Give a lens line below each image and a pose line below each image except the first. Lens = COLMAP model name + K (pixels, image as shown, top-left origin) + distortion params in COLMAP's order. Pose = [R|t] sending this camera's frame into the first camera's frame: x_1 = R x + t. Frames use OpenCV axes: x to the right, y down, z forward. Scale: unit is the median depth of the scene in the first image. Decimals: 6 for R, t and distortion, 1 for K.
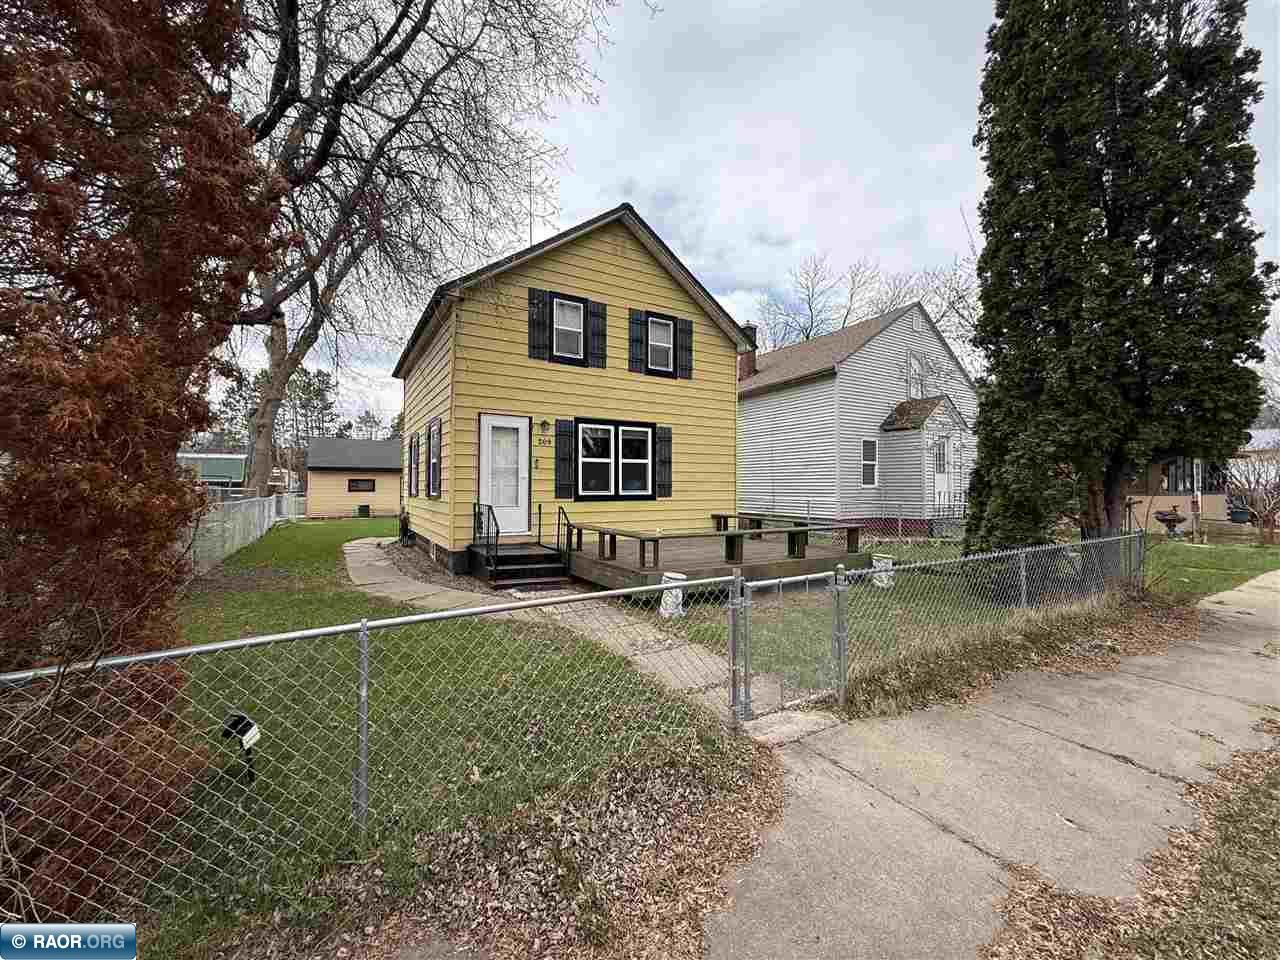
lens RADIAL K [[508.8, 0, 638.2], [0, 508.8, 477.6], [0, 0, 1]] dist [0.000507, -0.000116]
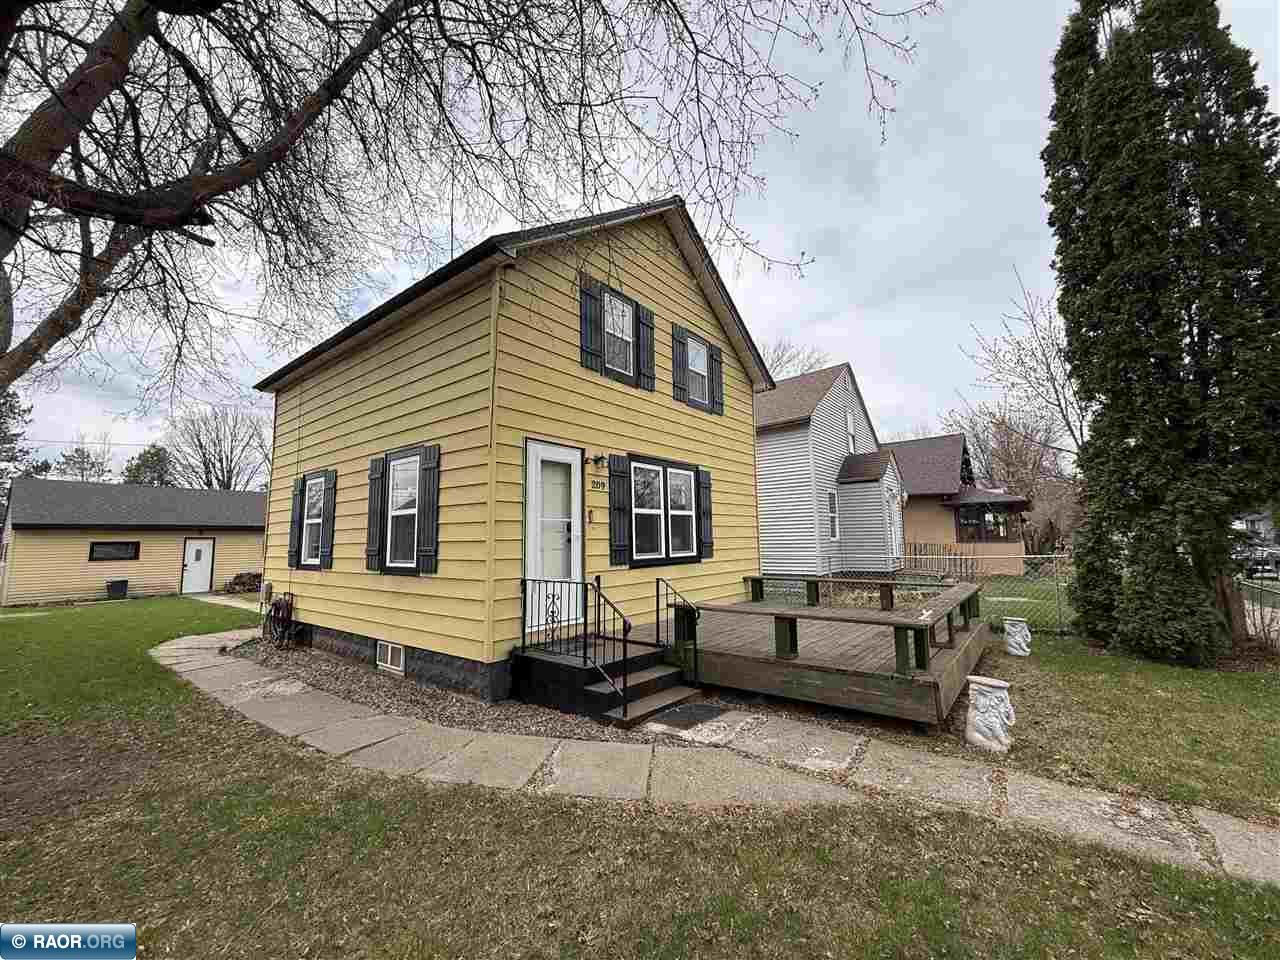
lens RADIAL K [[508.8, 0, 639.2], [0, 508.8, 477.0], [0, 0, 1]] dist [0.000507, -0.000116]
pose [[0.934842, 0.024873, 0.354190, -0.353801], [0.013267, 0.994400, -0.104849, -0.006307], [-0.354815, 0.102717, 0.929277, 0.302097]]
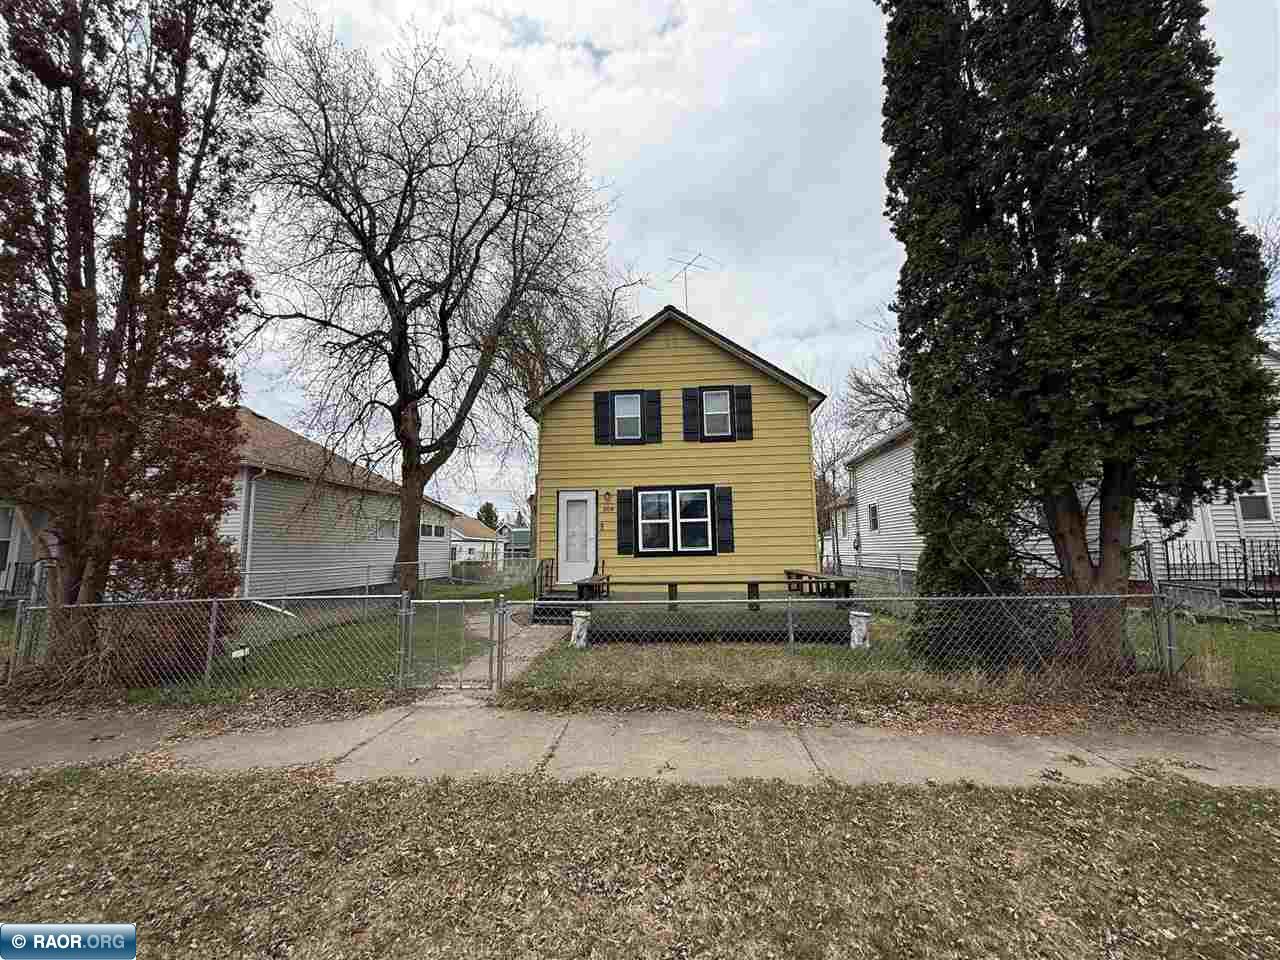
lens RADIAL K [[508.8, 0, 641.4], [0, 508.8, 477.7], [0, 0, 1]] dist [0.000507, -0.000116]
pose [[0.822374, -0.096801, -0.560651, 0.548346], [0.030440, 0.991494, -0.126541, 0.012997], [0.568132, 0.086998, 0.818326, 0.016751]]
